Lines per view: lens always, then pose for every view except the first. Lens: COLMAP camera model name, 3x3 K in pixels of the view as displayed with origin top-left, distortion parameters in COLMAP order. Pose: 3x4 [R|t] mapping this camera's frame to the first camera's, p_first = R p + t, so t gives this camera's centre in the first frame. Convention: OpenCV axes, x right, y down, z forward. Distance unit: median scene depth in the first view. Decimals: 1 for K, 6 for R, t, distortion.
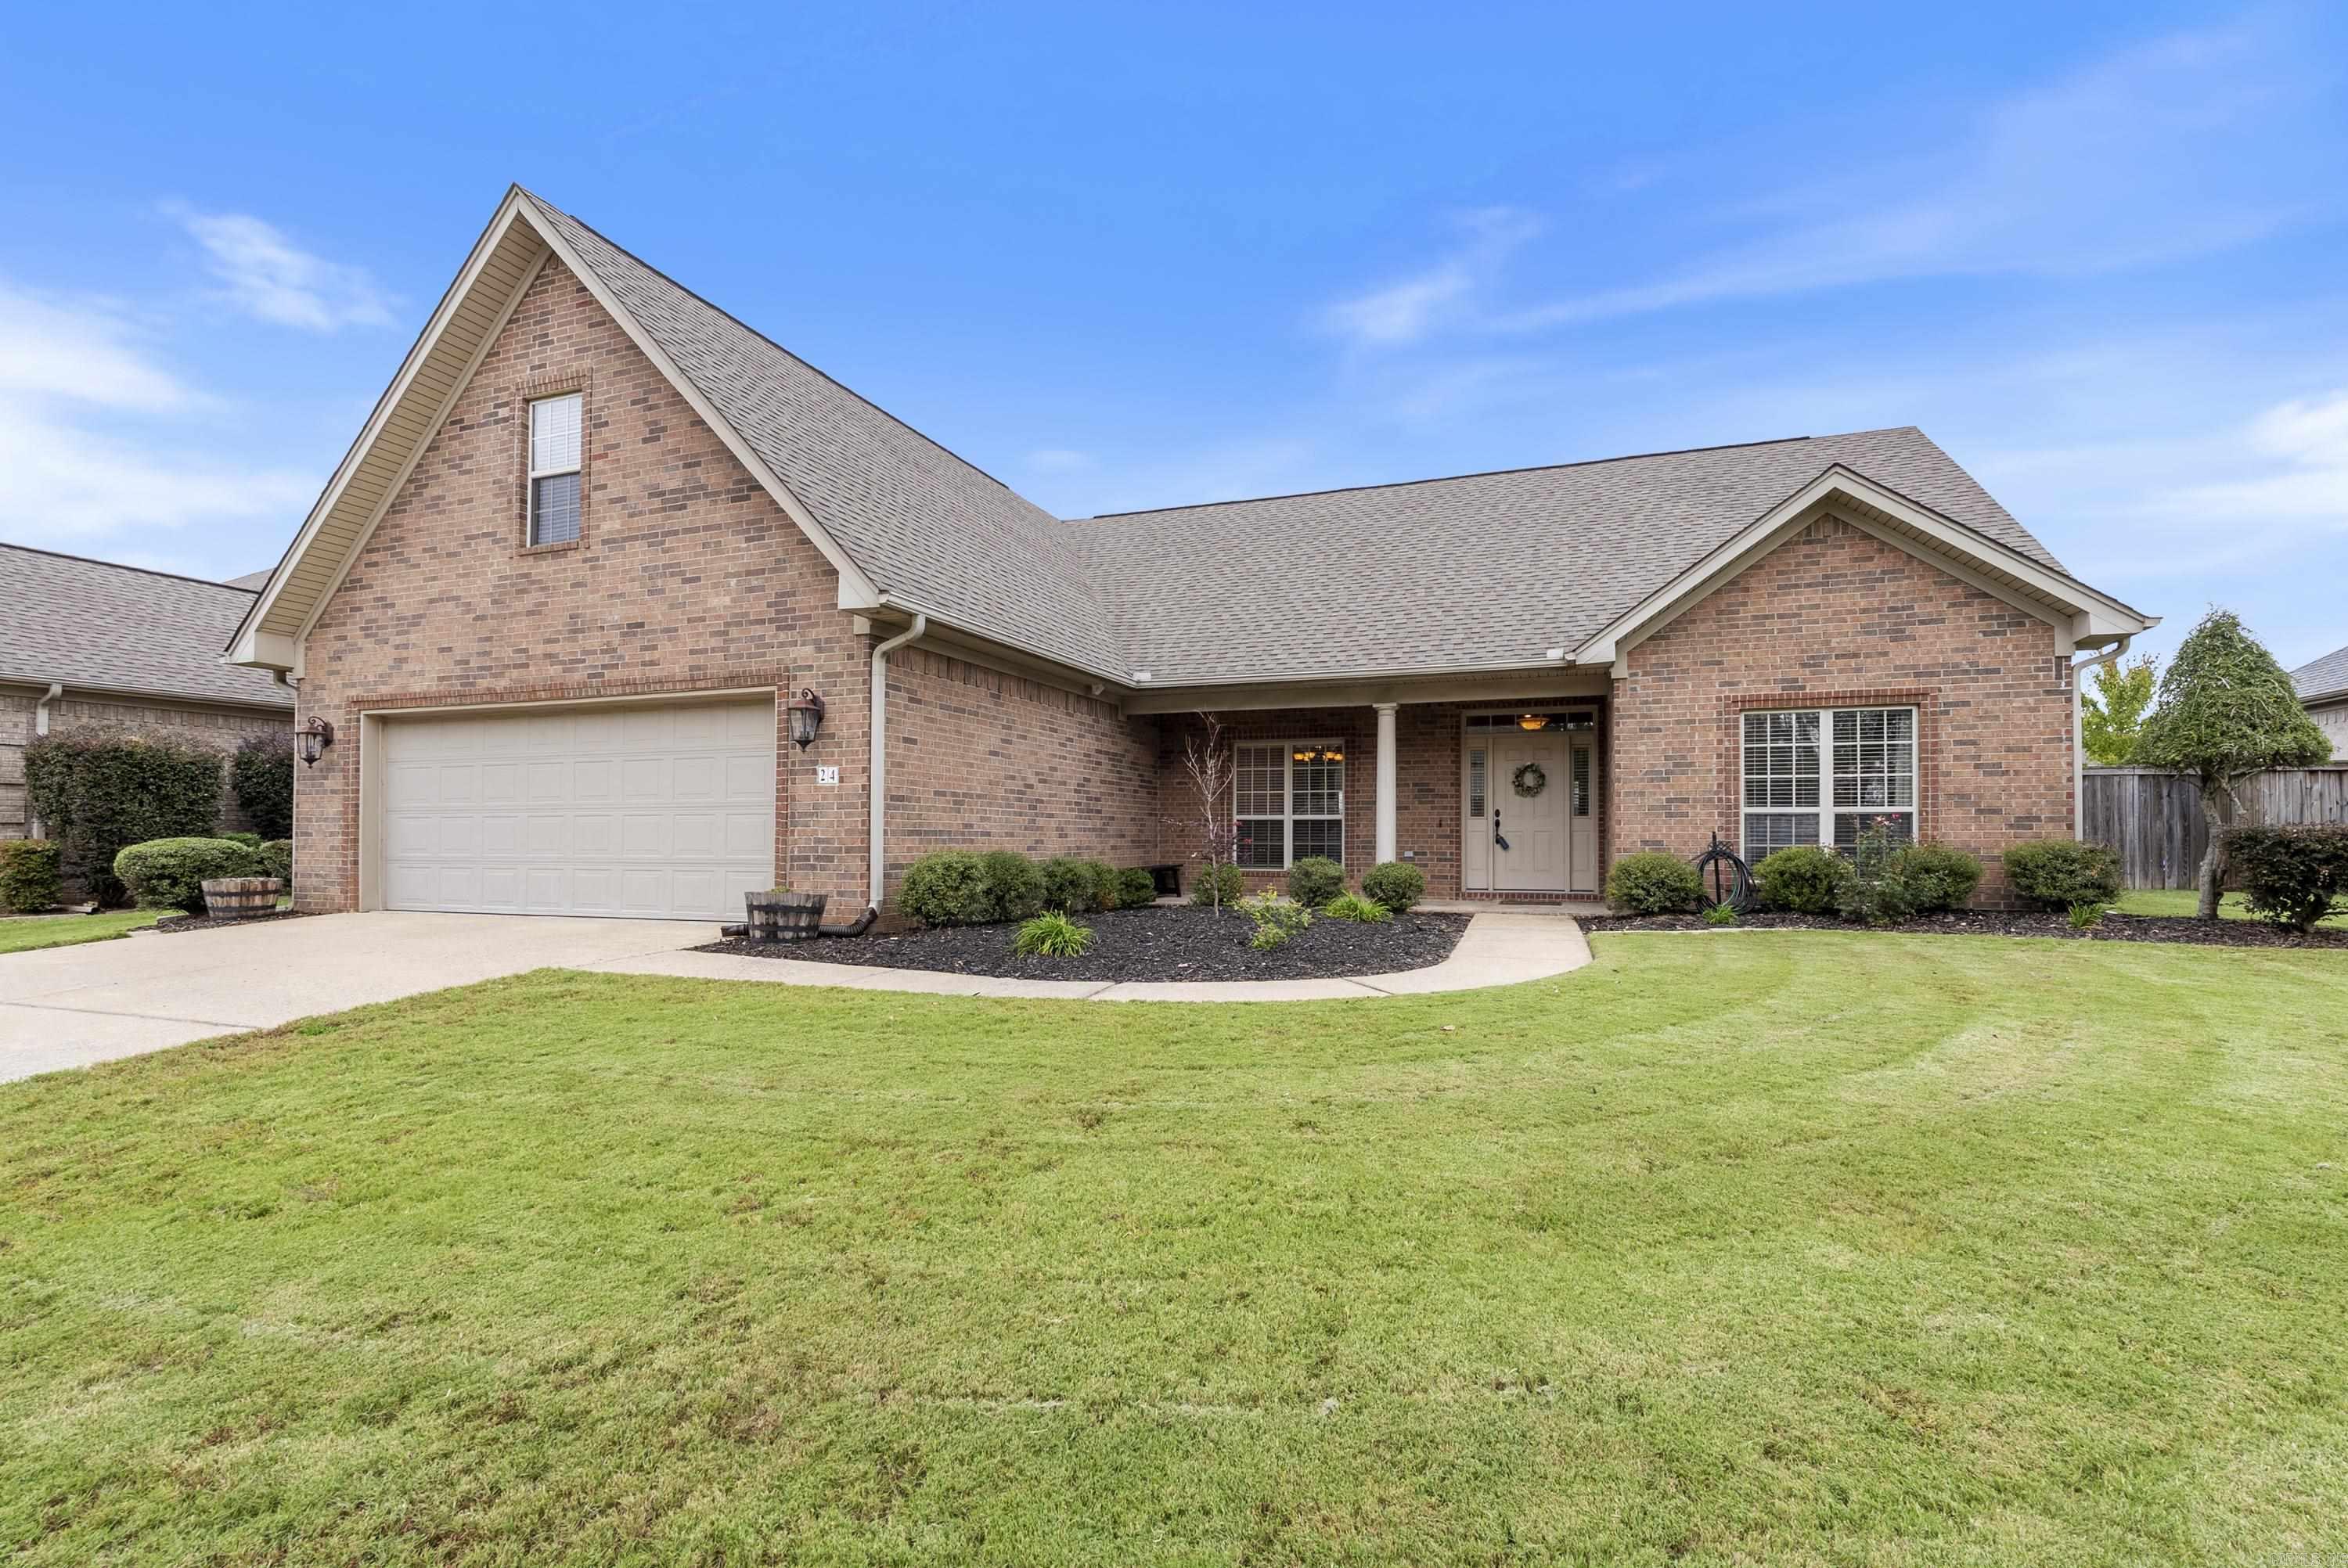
lens RADIAL K [[1085.2, 0, 1181.9], [0, 1085.2, 802.7], [0, 0, 1]] dist [-0.004850, -0.000283]
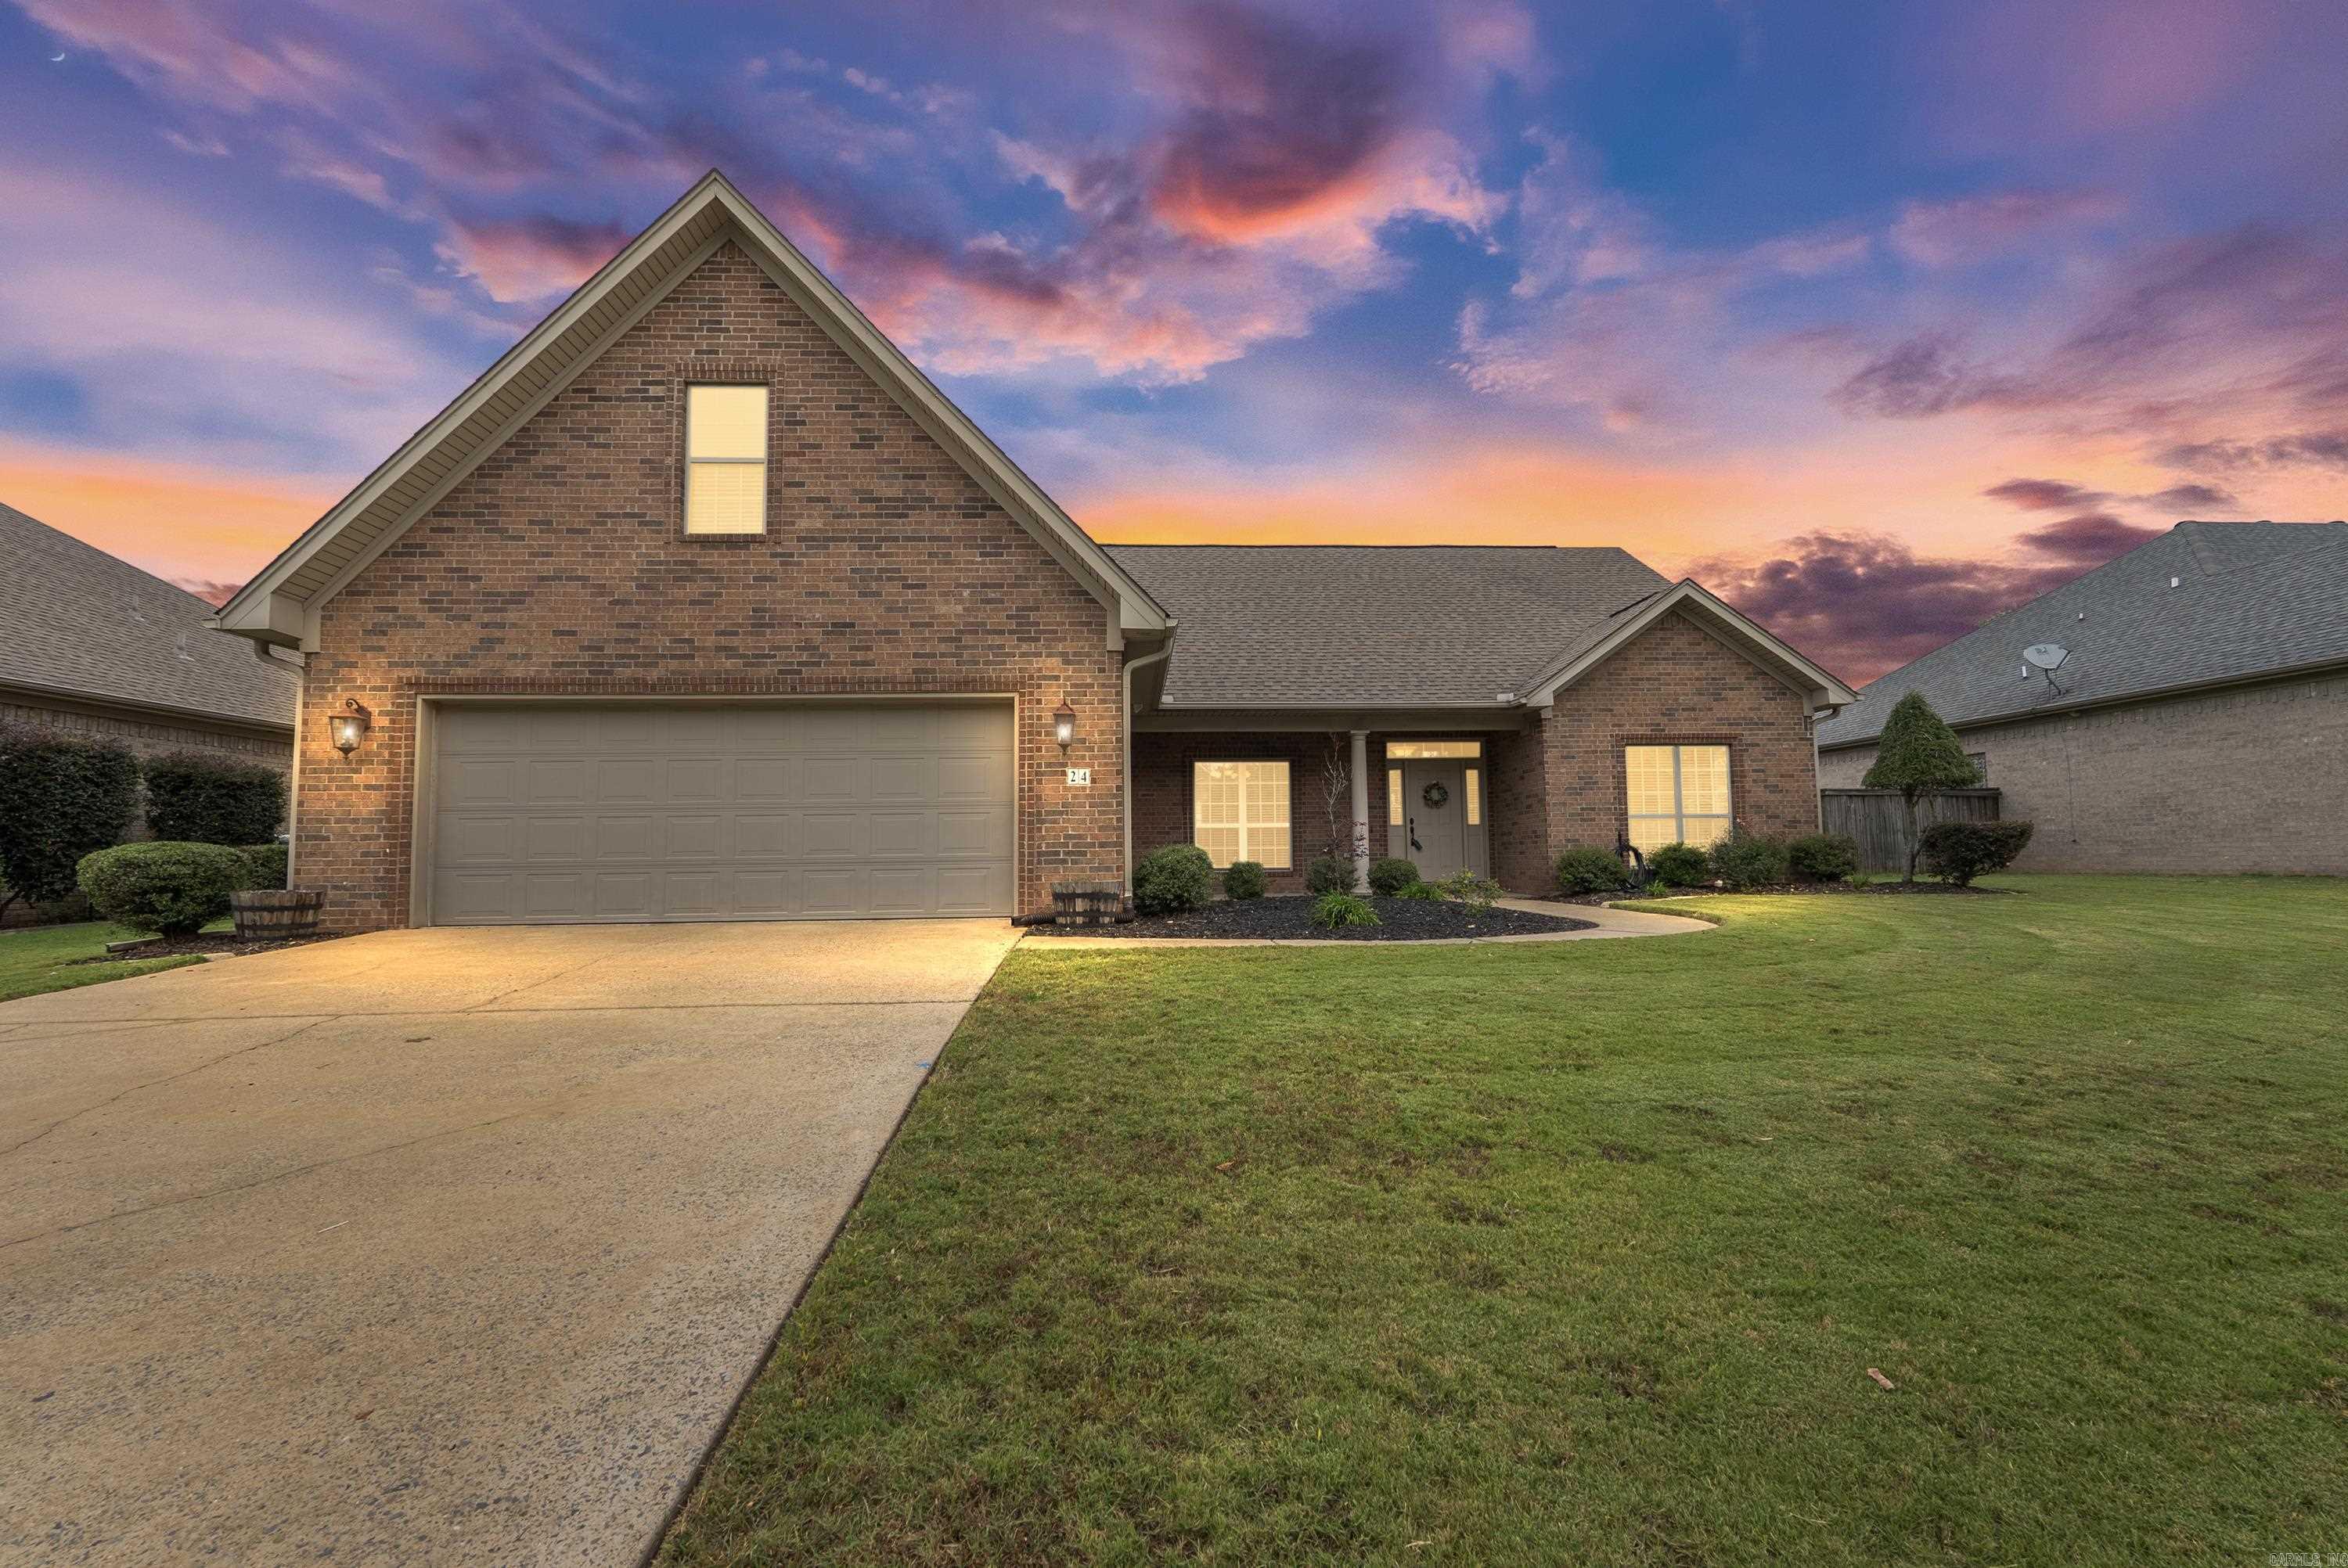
lens RADIAL K [[1053.3, 0, 1183.7], [0, 1053.3, 763.9], [0, 0, 1]] dist [-0.007215, 0.000574]
pose [[0.917053, 0.024600, 0.398007, -0.576140], [-0.000175, 0.998120, -0.061289, 0.023752], [-0.398766, 0.056136, 0.915333, -0.011838]]
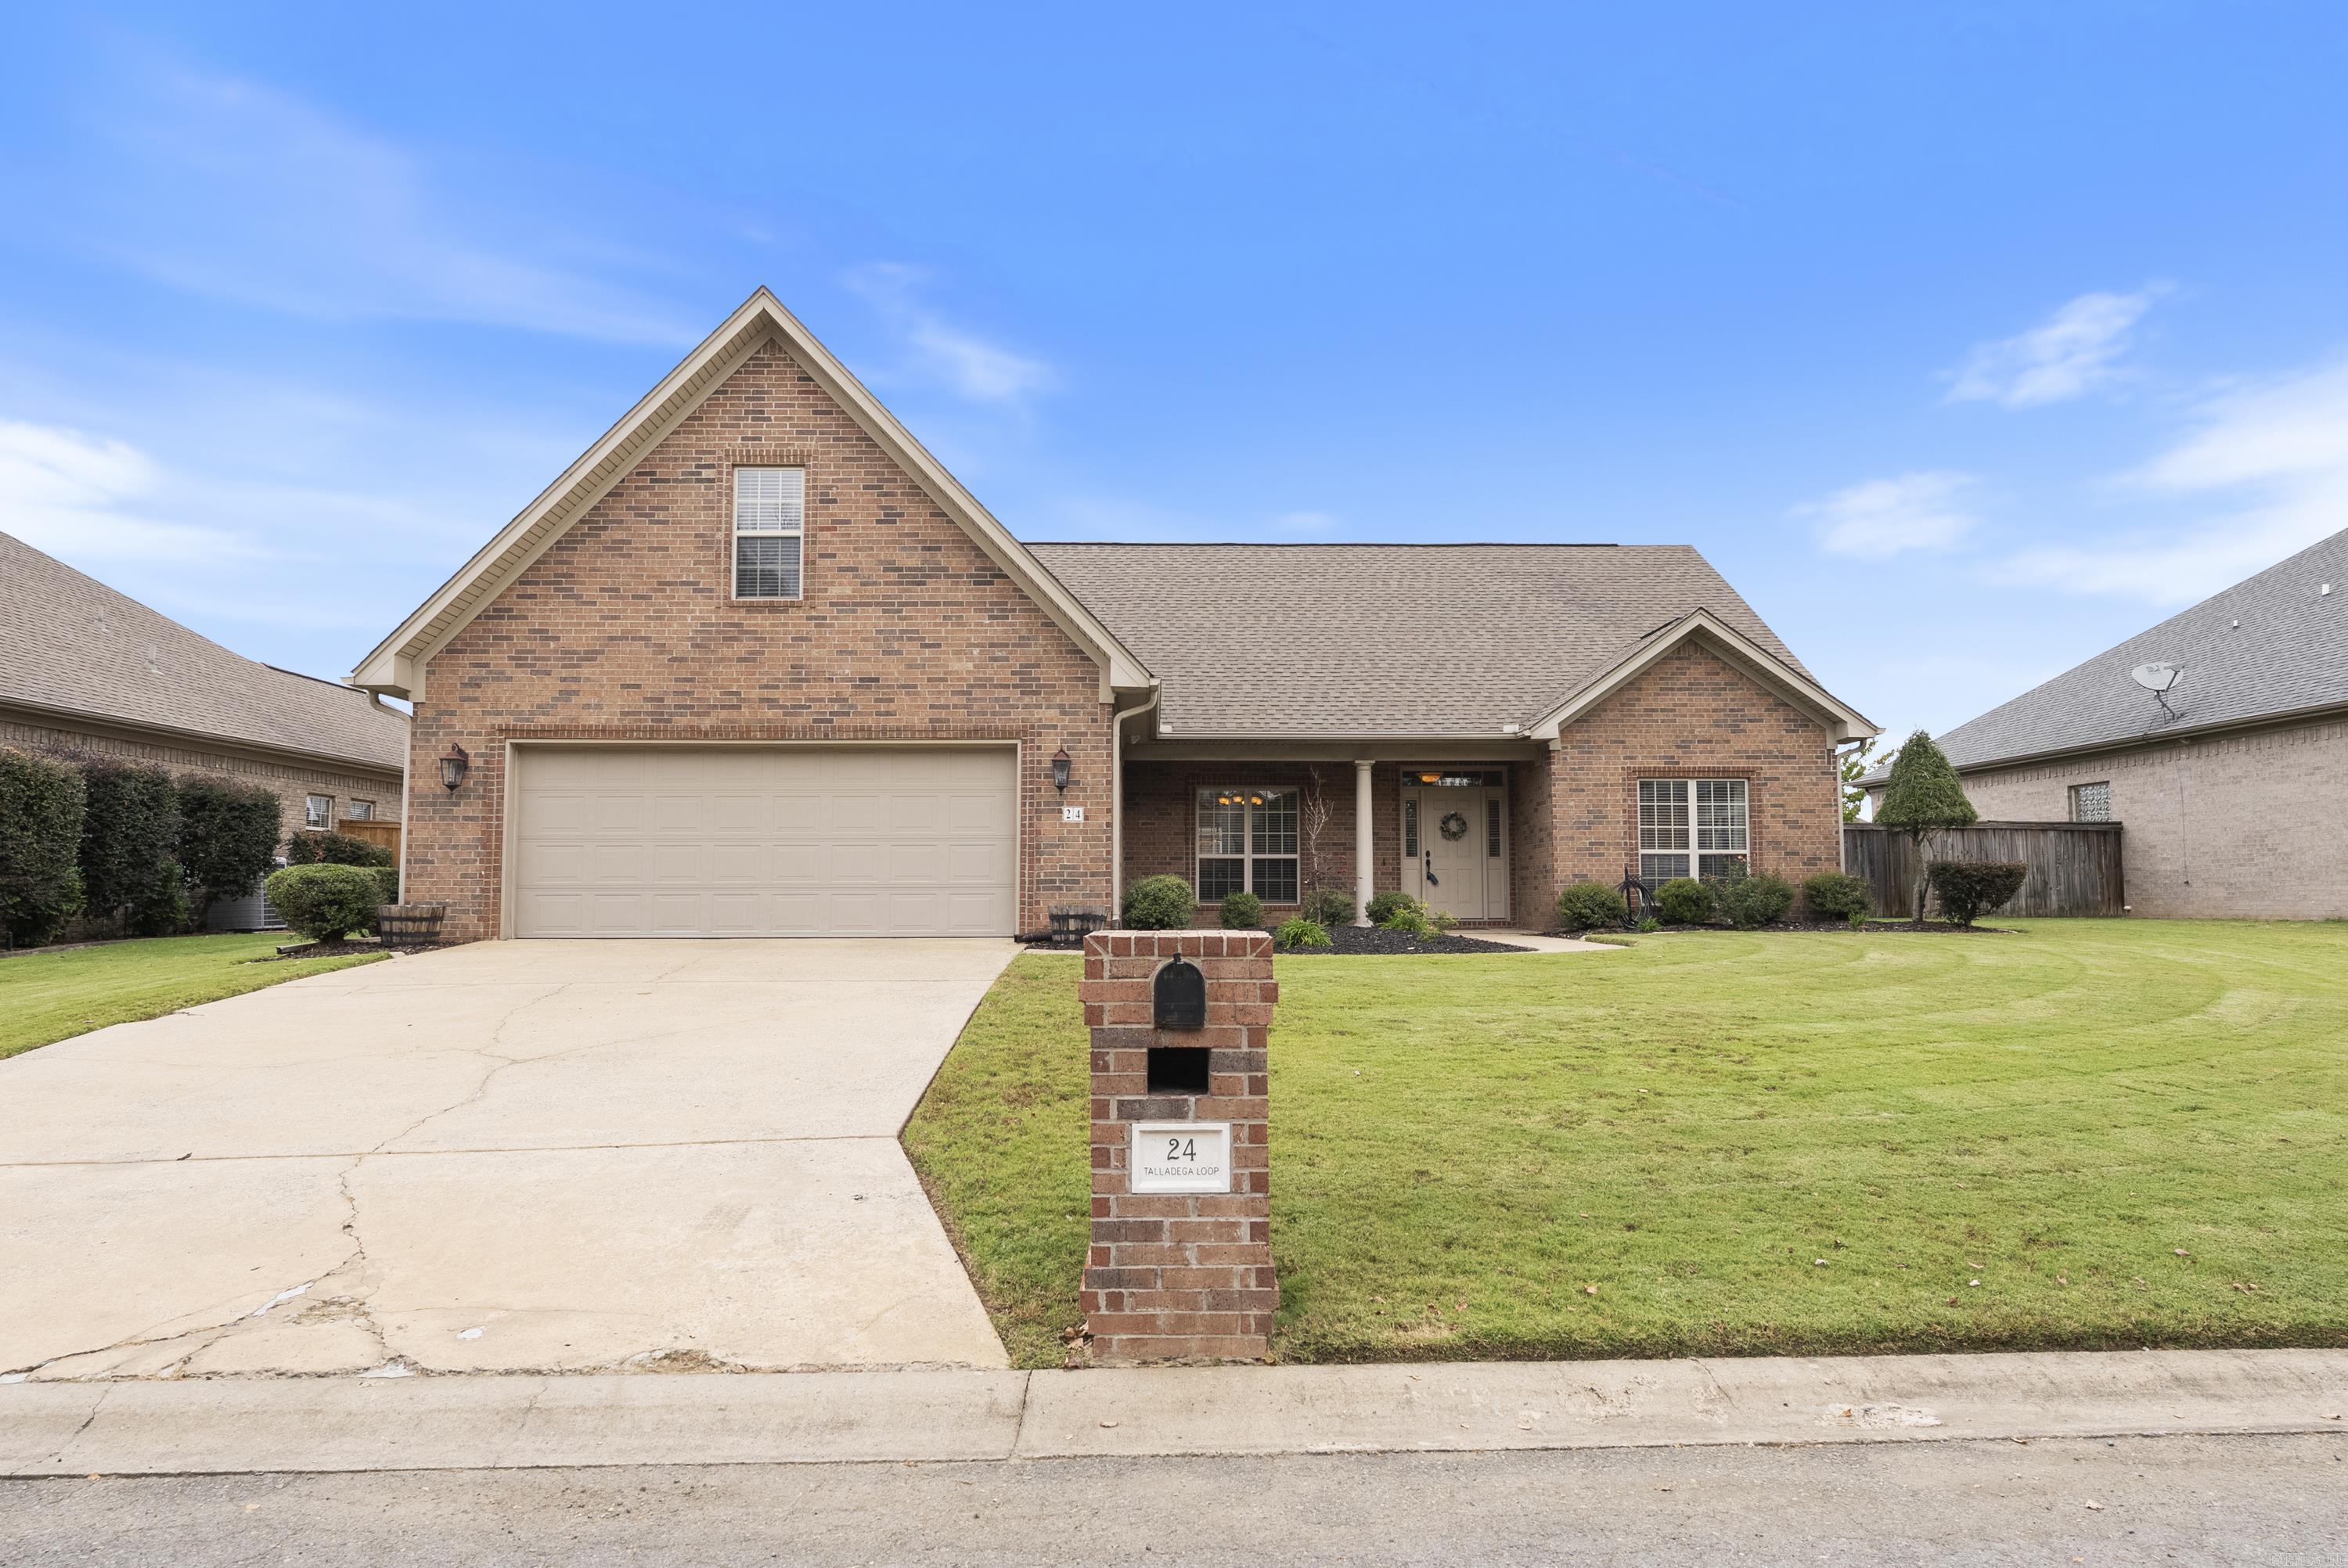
lens RADIAL K [[1523.2, 0, 1184.5], [0, 1523.2, 740.4], [0, 0, 1]] dist [-0.002142, -0.004850]
pose [[0.930103, 0.036902, 0.365440, -0.750477], [-0.010107, 0.997135, -0.074968, 0.017697], [-0.367159, 0.066034, 0.927811, -0.594721]]
